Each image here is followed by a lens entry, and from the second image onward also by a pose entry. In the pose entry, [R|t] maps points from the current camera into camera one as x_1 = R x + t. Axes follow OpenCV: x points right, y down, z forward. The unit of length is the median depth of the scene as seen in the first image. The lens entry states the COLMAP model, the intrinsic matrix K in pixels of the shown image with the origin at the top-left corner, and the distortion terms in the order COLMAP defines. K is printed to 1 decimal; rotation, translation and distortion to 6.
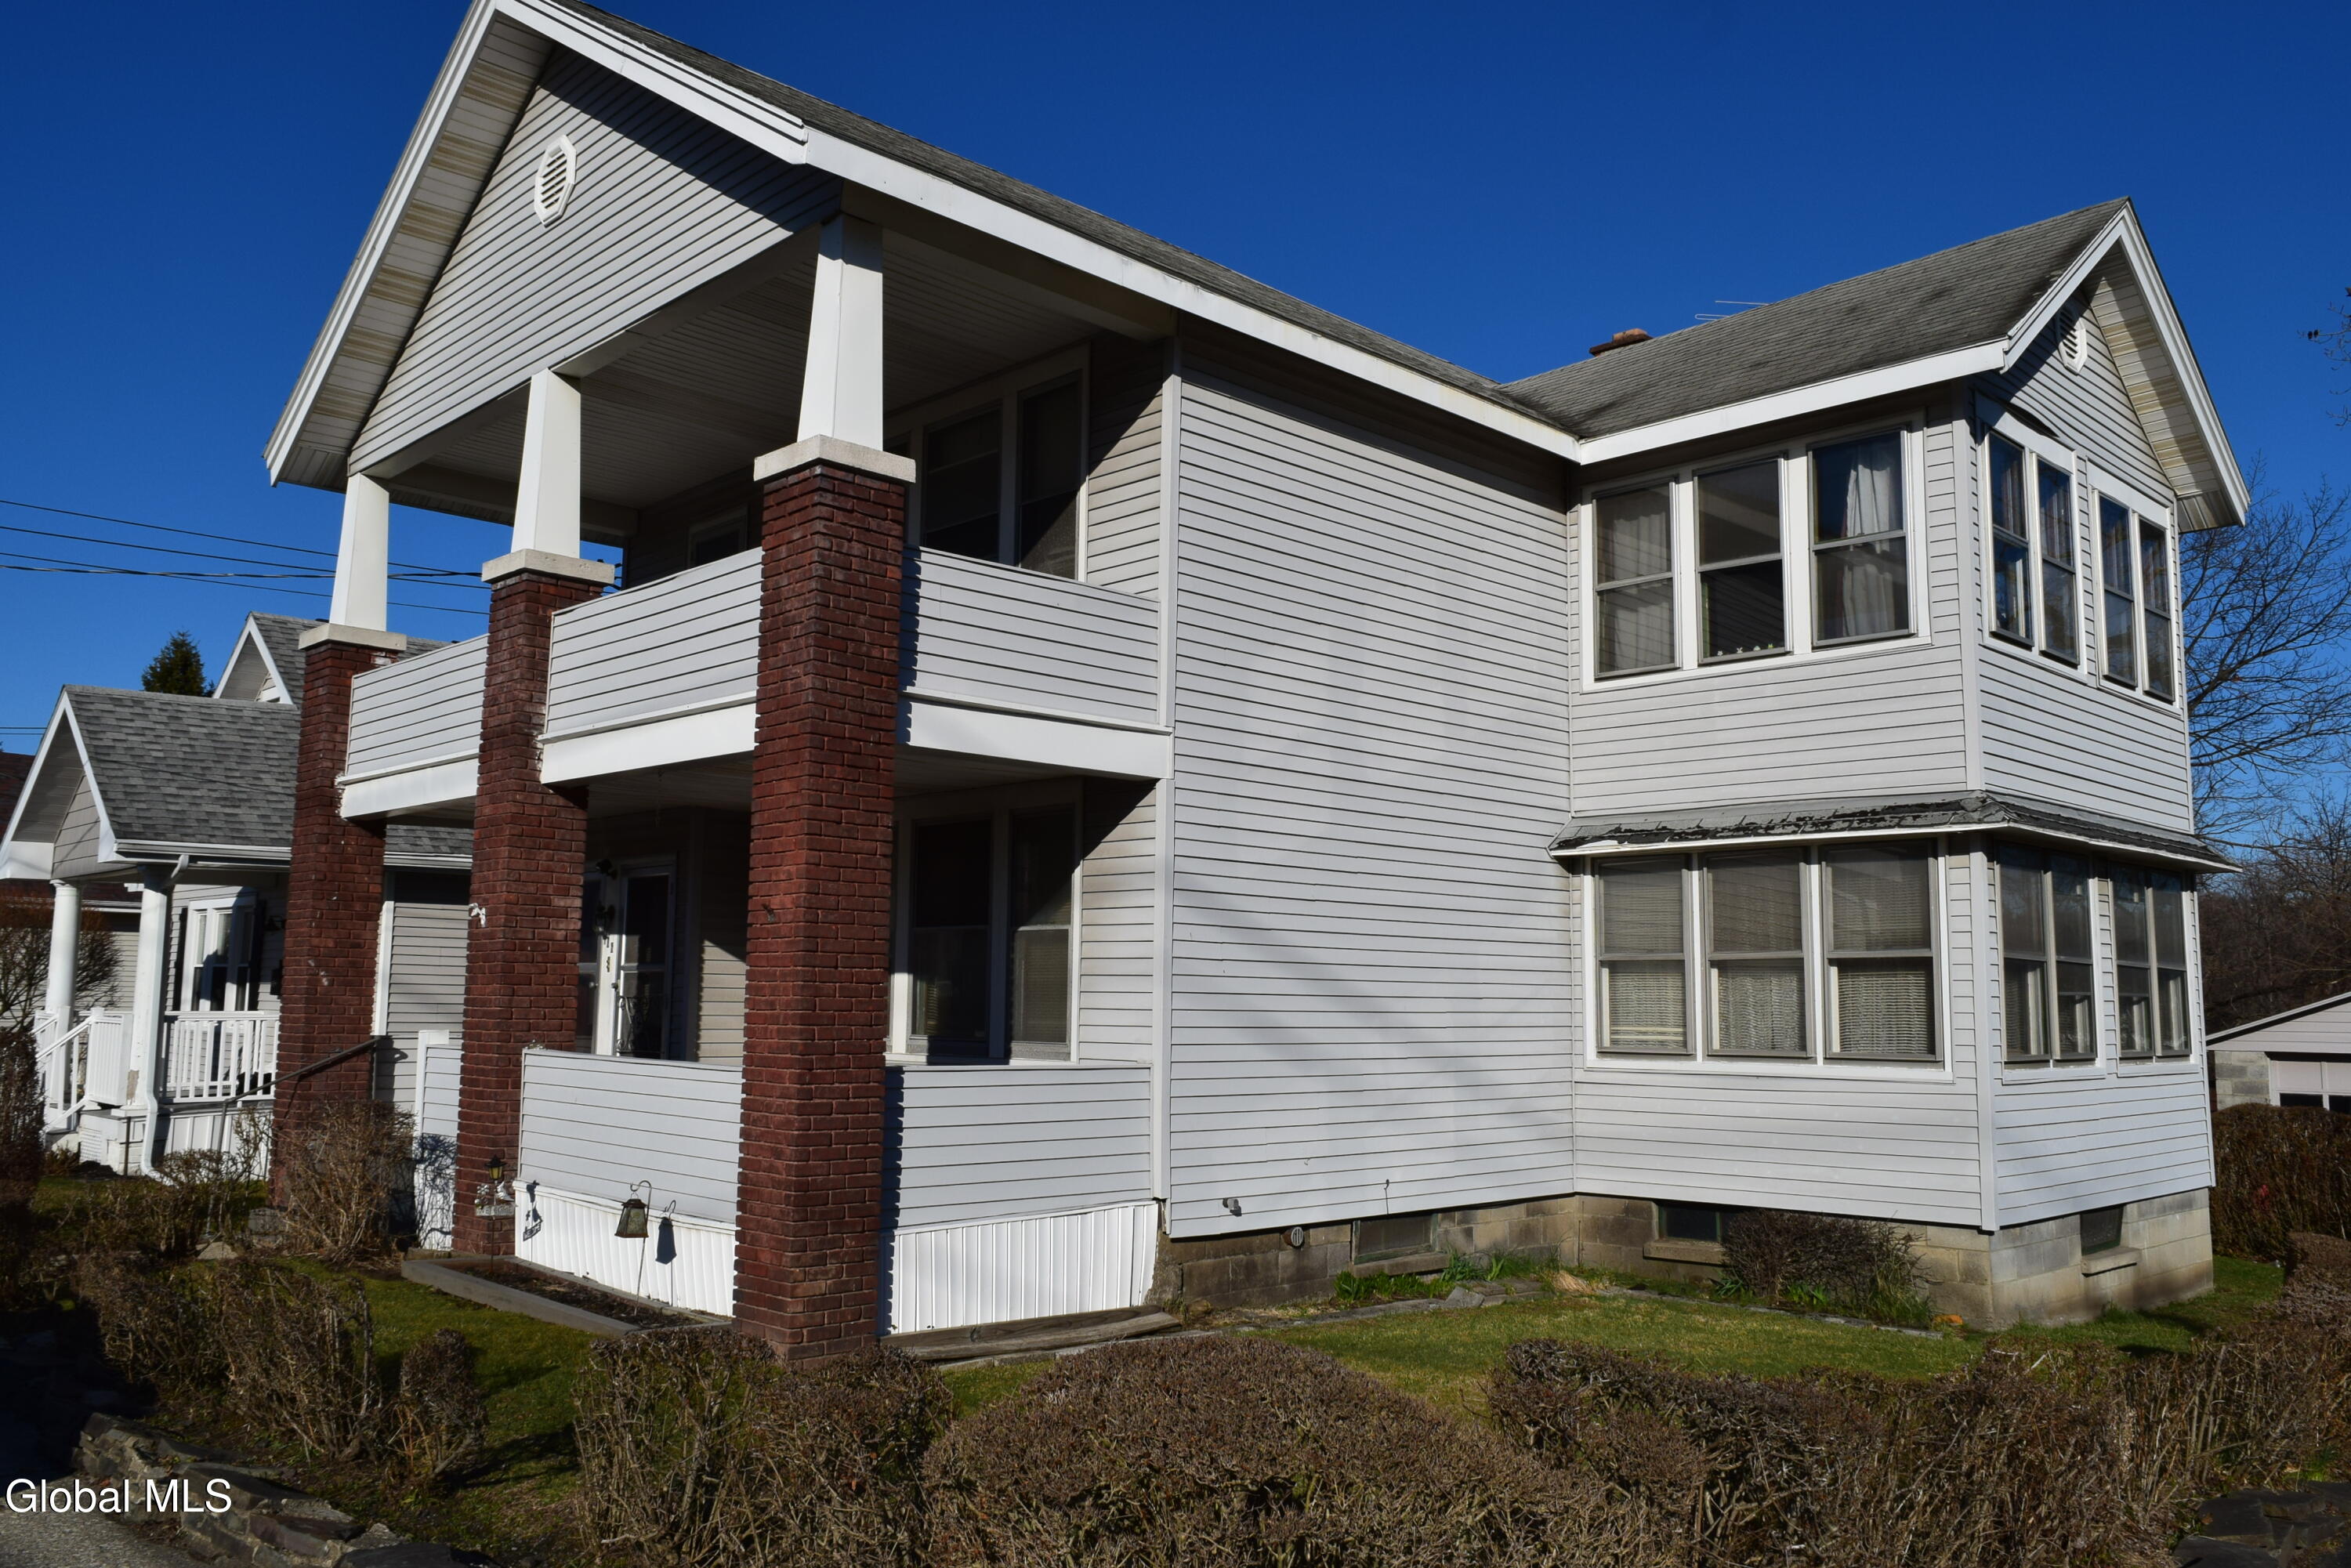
lens RADIAL K [[1809.8, 0, 1175.5], [0, 1809.8, 784.0], [0, 0, 1]] dist [-0.008144, -0.001037]
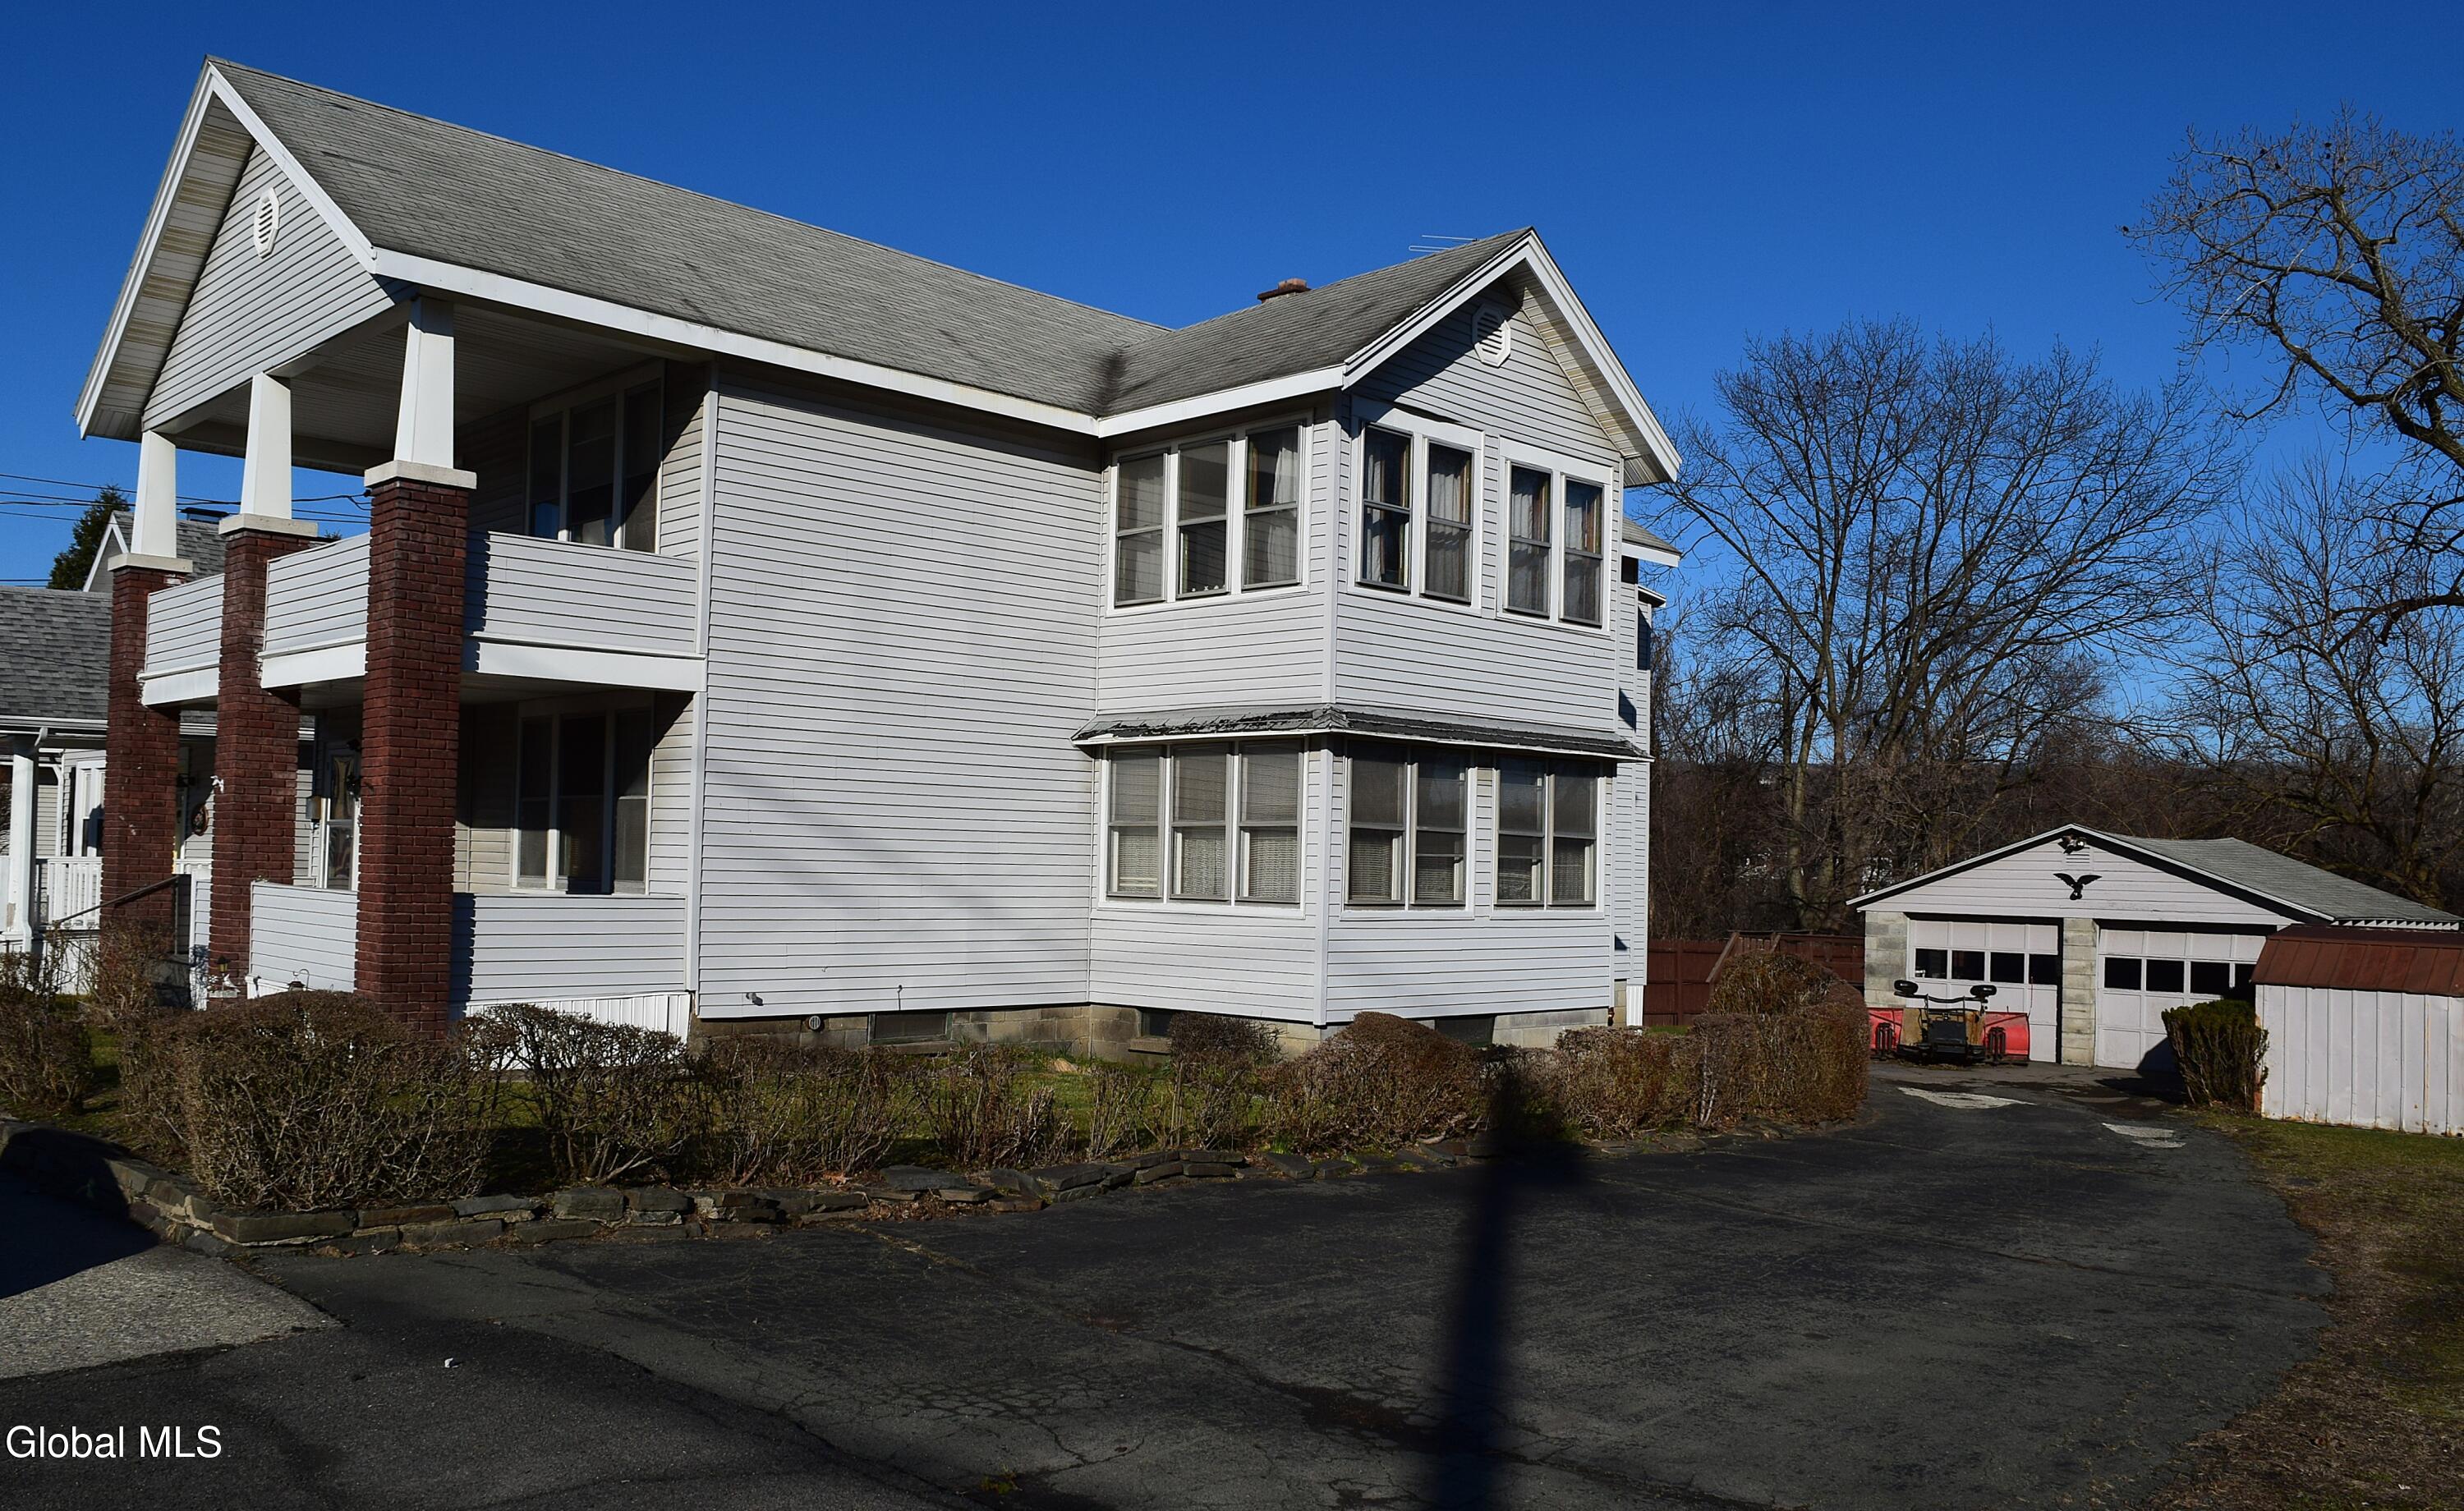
lens RADIAL K [[1971.1, 0, 1233.7], [0, 1971.1, 807.7], [0, 0, 1]] dist [-0.005625, 0.006916]
pose [[0.999914, 0.010294, -0.008179, 0.363768], [-0.009509, 0.995823, 0.090813, -0.048414], [0.009080, -0.090727, 0.995834, -0.439589]]
